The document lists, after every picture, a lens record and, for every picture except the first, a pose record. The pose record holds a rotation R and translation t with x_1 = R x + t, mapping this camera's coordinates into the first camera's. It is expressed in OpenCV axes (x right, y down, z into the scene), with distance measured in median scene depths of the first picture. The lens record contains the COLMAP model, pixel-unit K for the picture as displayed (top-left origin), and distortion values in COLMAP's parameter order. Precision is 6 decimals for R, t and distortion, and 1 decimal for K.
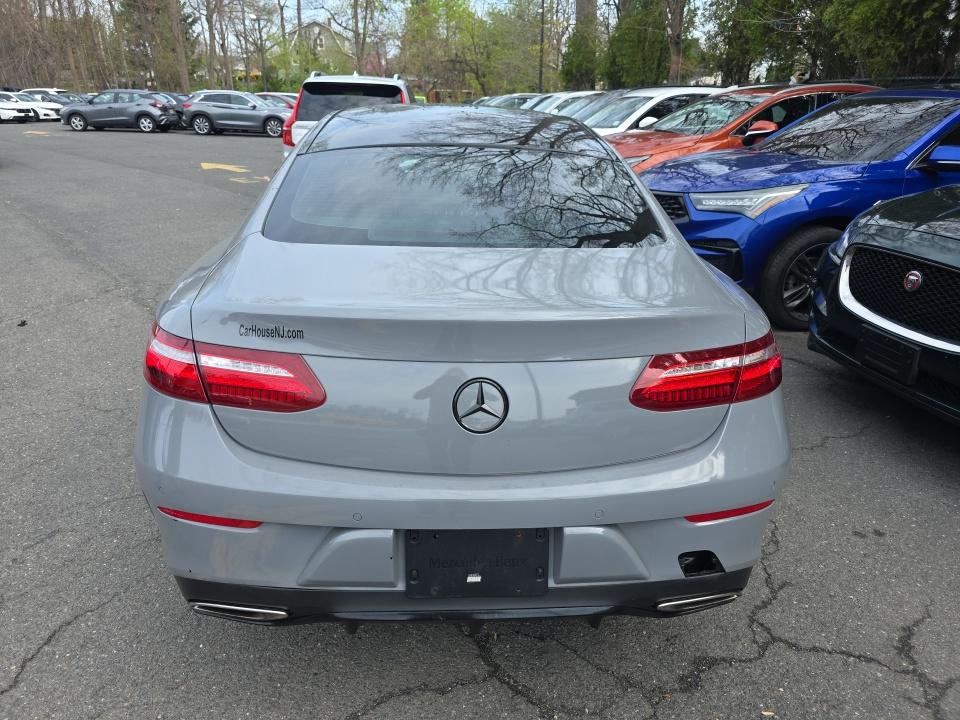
lens RADIAL K [[644.3, 0, 477.9], [0, 644.3, 360.3], [0, 0, 1]] dist [0.016604, -0.009116]
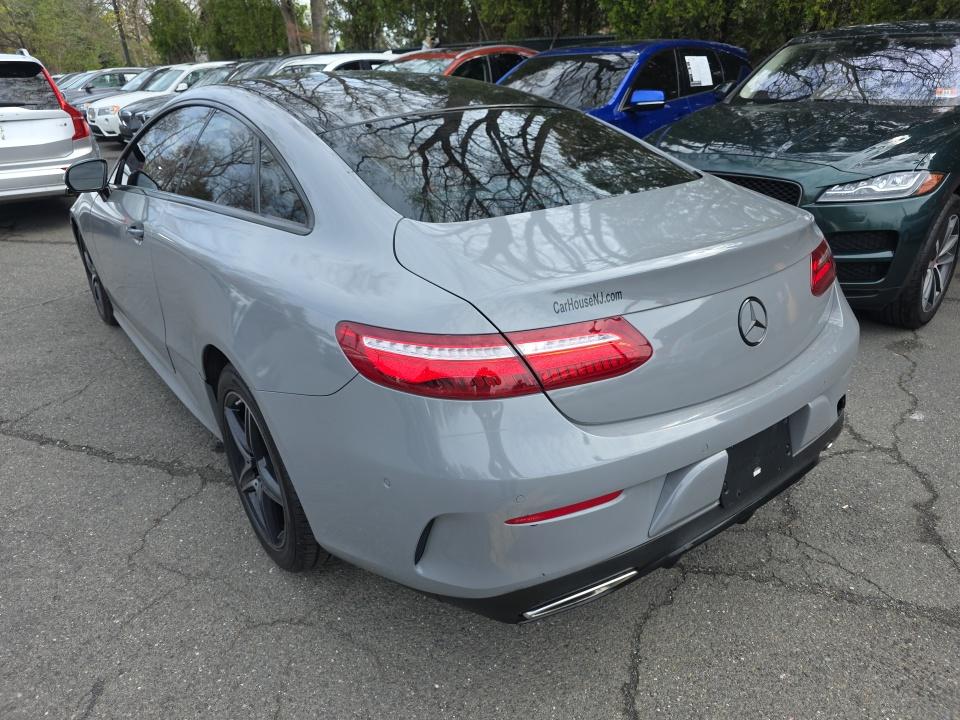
lens RADIAL K [[644.3, 0, 477.8], [0, 644.3, 359.2], [0, 0, 1]] dist [0.016604, -0.009116]
pose [[0.832096, -0.263836, 0.487860, -0.290441], [0.245390, 0.963961, 0.102775, -0.030089], [-0.497393, 0.034198, 0.866851, 0.075511]]
